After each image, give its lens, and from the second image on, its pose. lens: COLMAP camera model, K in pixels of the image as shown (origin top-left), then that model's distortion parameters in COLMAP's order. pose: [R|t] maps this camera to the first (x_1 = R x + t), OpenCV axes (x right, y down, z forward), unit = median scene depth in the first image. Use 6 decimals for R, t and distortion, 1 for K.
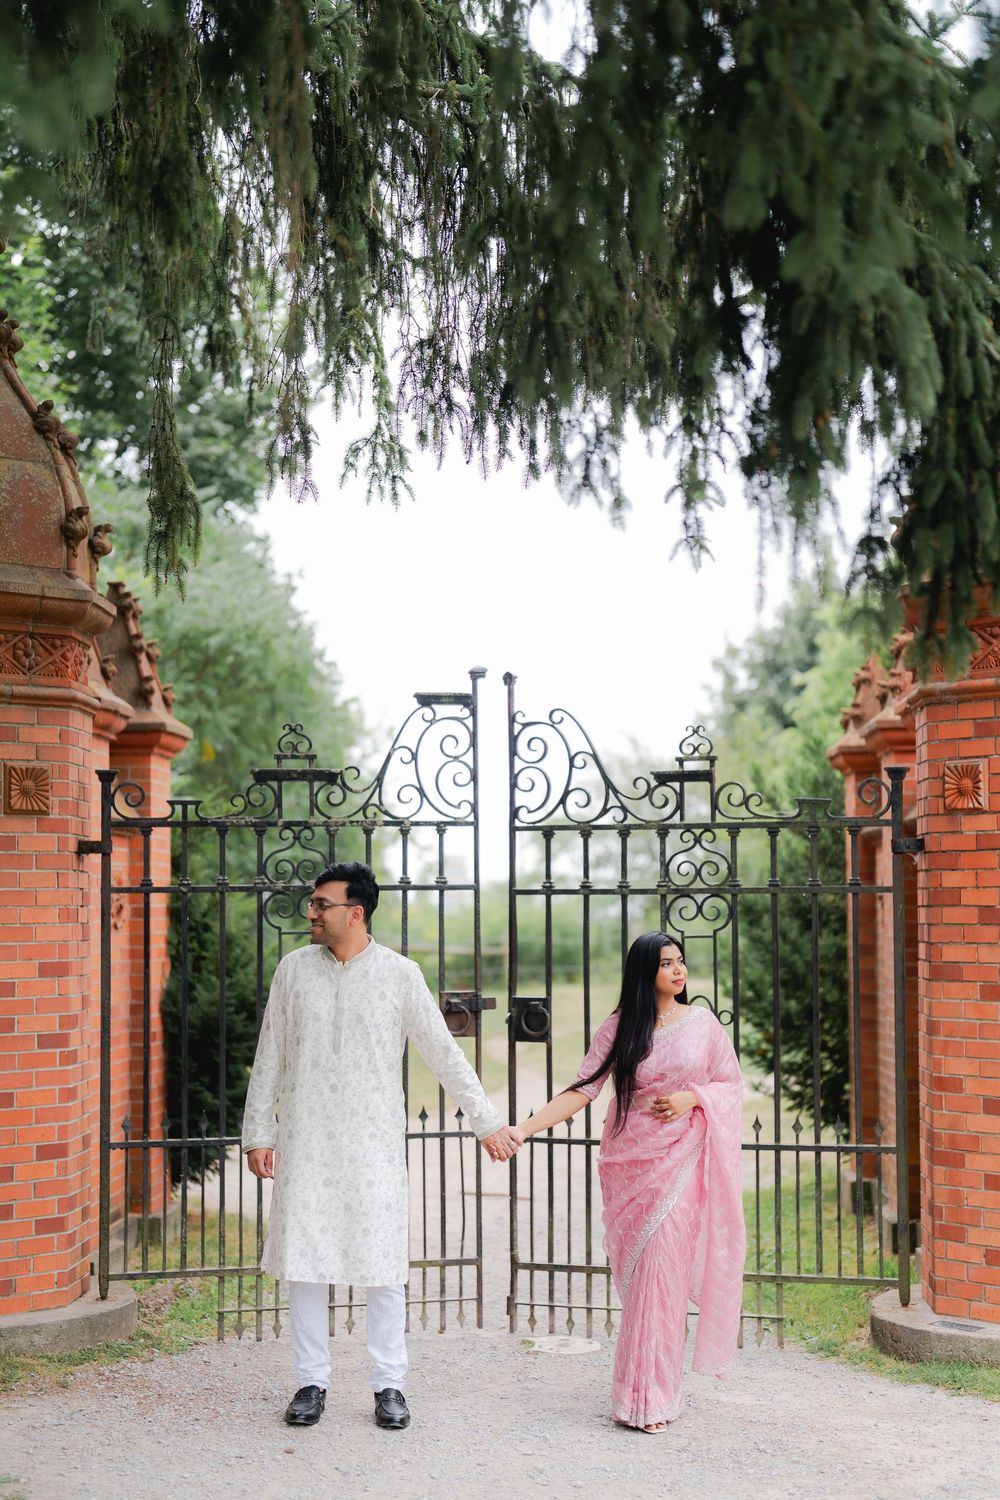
lens RADIAL K [[2179.0, 0, 500.0], [0, 2179.0, 750.0], [0, 0, 1]] dist [-0.039677, -0.057806]
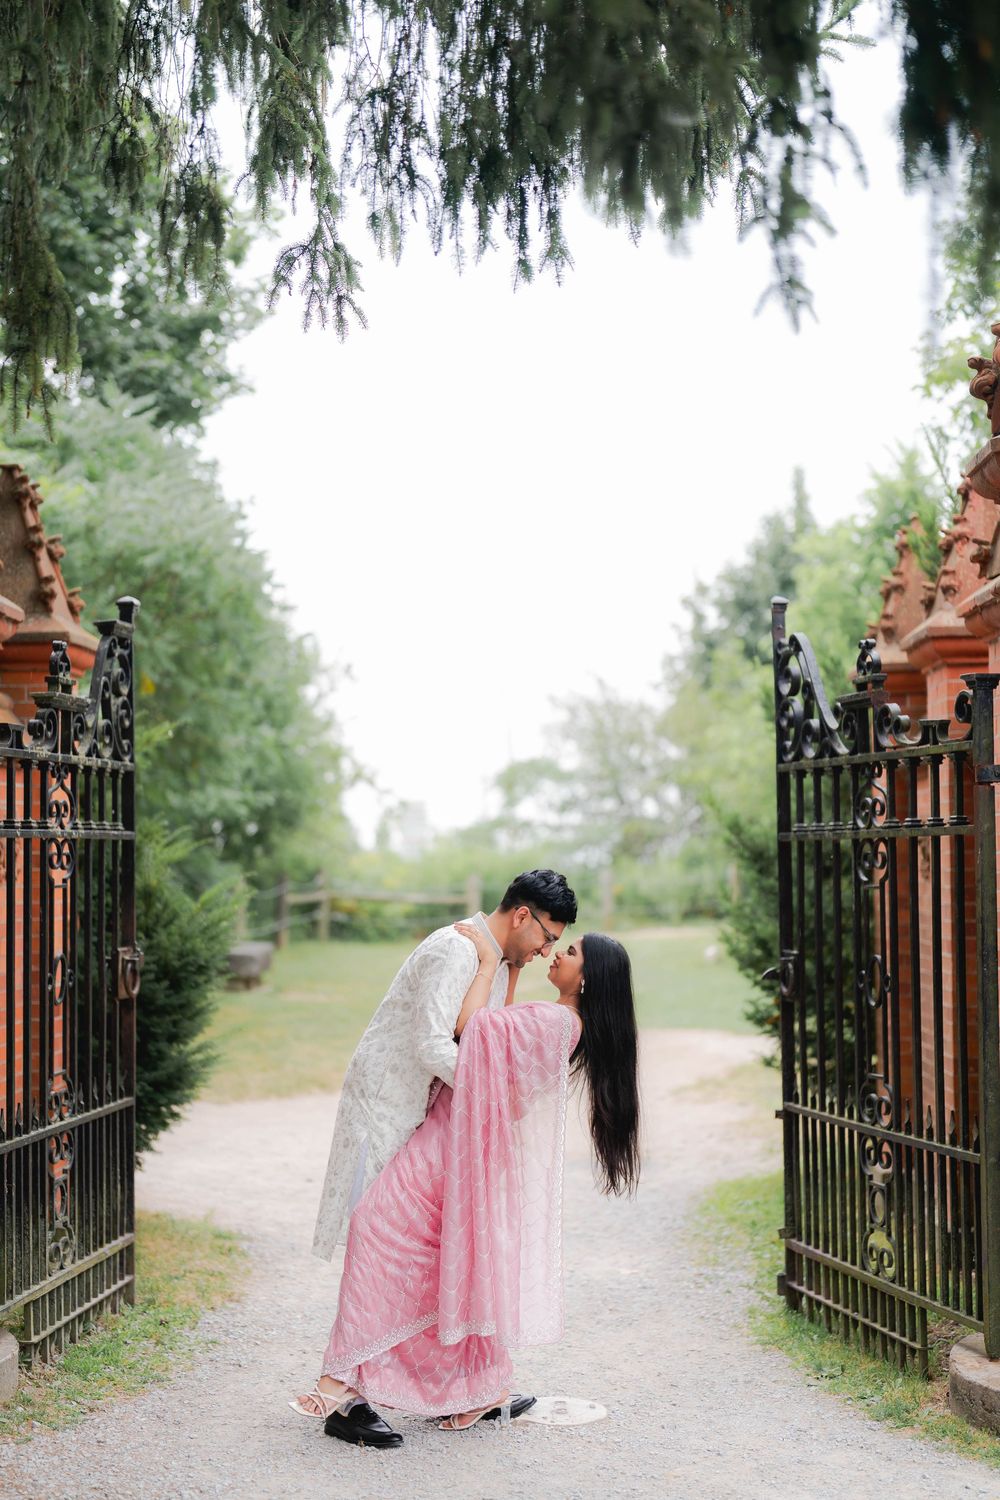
lens RADIAL K [[2248.3, 0, 500.0], [0, 2248.3, 750.0], [0, 0, 1]] dist [-0.023648, 0.024781]
pose [[0.999858, -0.002140, 0.016716, -0.003924], [0.001704, 0.999660, 0.026020, 0.010543], [-0.016766, -0.025988, 0.999522, 0.144371]]
